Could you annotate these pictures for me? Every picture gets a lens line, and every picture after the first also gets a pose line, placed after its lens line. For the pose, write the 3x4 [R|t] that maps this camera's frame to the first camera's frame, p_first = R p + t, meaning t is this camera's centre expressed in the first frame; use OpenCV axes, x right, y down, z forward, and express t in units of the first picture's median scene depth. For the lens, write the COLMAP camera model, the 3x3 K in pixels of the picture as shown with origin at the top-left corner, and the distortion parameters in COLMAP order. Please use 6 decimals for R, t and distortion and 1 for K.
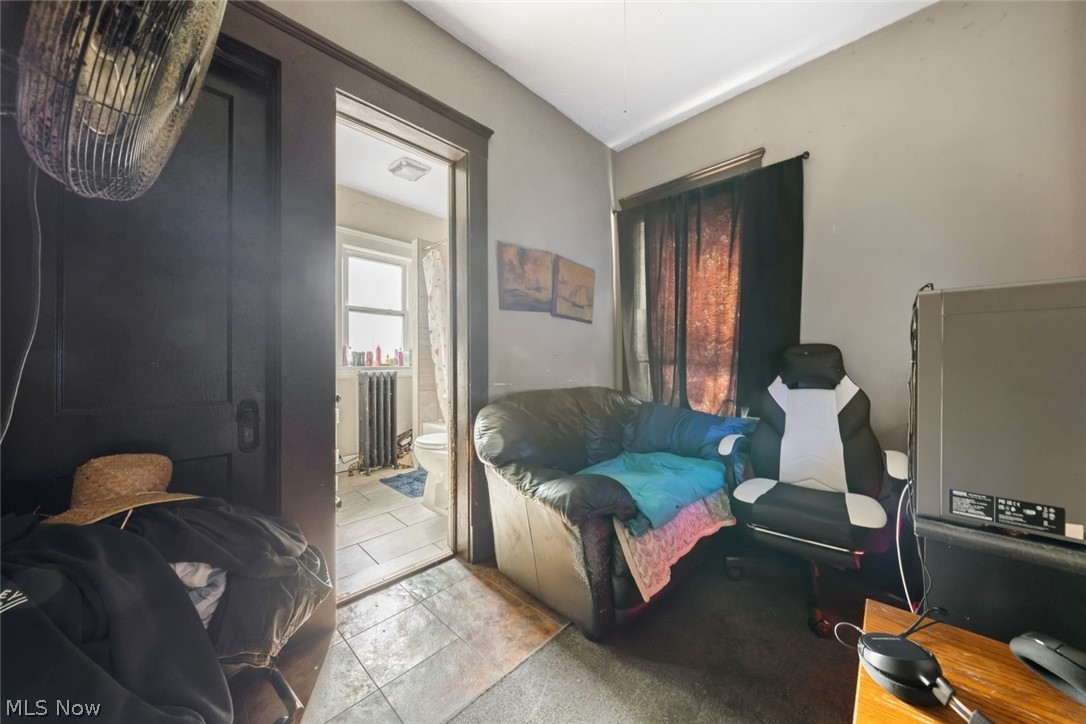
lens RADIAL K [[372.3, 0, 541.2], [0, 372.3, 359.5], [0, 0, 1]] dist [-0.003110, 0.000038]
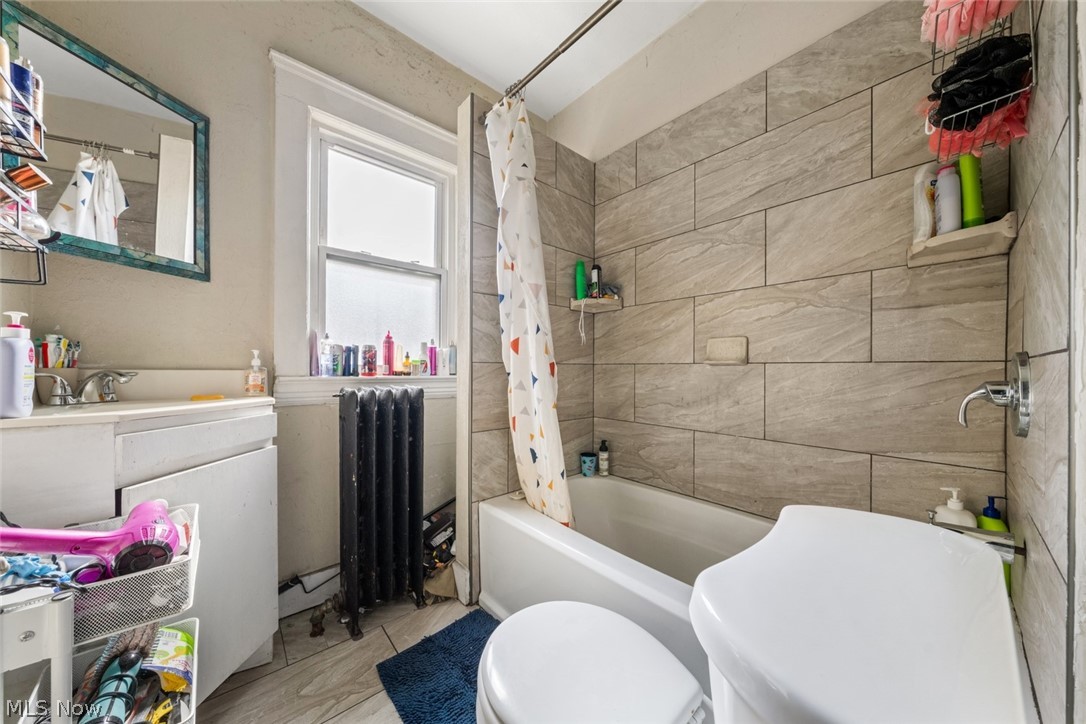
lens RADIAL K [[372.3, 0, 545.4], [0, 372.3, 367.1], [0, 0, 1]] dist [-0.003110, 0.000038]
pose [[0.997319, 0.009293, -0.072577, -0.204889], [-0.008962, 0.999948, 0.004888, 0.001802], [0.072619, -0.004224, 0.997351, 0.551345]]
